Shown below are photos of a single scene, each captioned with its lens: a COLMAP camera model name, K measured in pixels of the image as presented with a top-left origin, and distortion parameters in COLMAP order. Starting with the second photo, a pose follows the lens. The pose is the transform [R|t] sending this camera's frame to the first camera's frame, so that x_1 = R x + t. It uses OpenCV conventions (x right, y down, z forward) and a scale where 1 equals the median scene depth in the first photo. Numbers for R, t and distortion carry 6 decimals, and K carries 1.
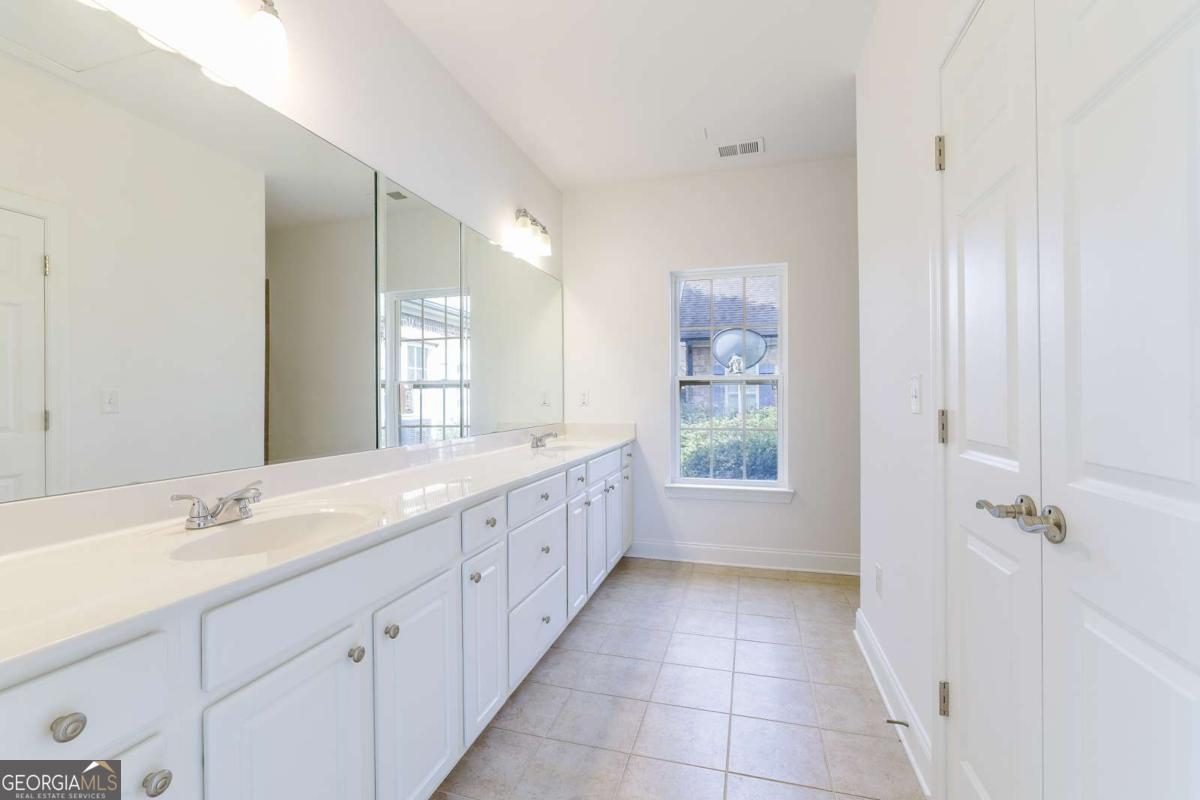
lens RADIAL K [[518.8, 0, 602.2], [0, 518.8, 401.5], [0, 0, 1]] dist [-0.007646, 0.002597]
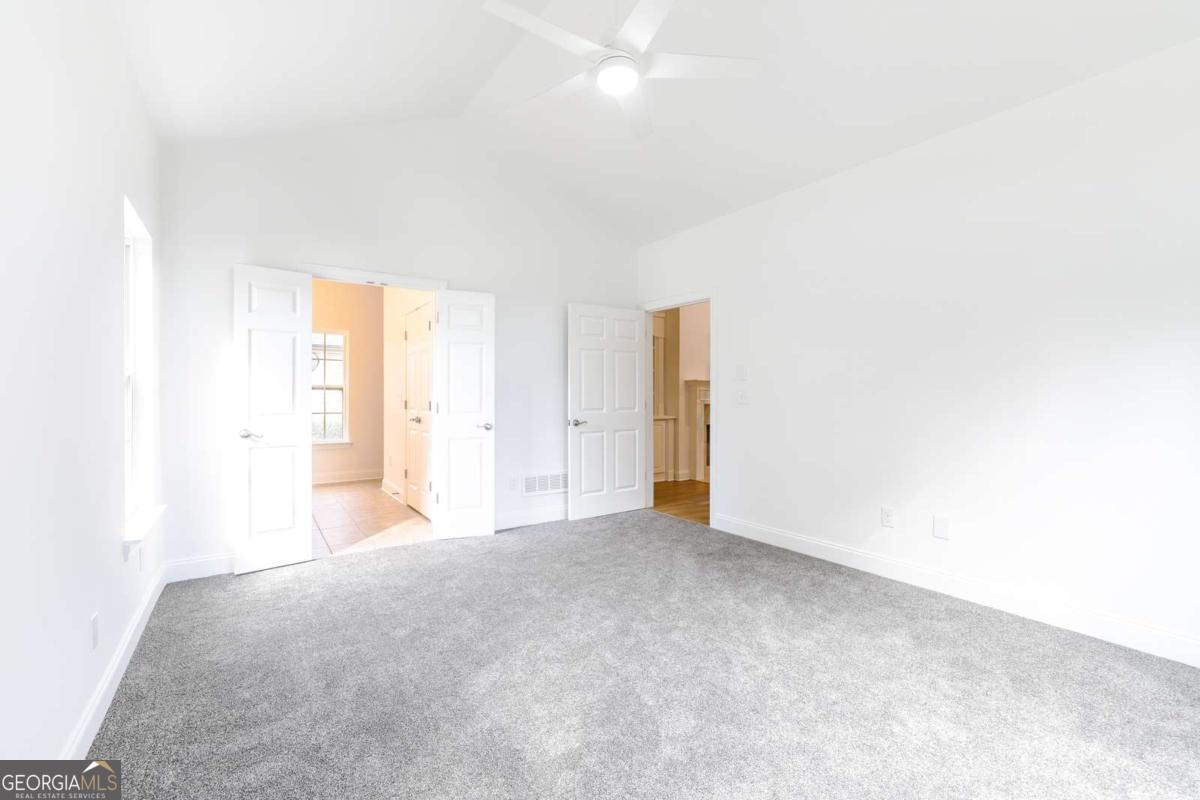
lens RADIAL K [[518.8, 0, 603.5], [0, 518.8, 394.4], [0, 0, 1]] dist [-0.007646, 0.002597]
pose [[0.645278, 0.004733, 0.763933, -1.399225], [-0.004908, 0.999986, -0.002050, -0.029000], [-0.763932, -0.002427, 0.645292, -2.720416]]
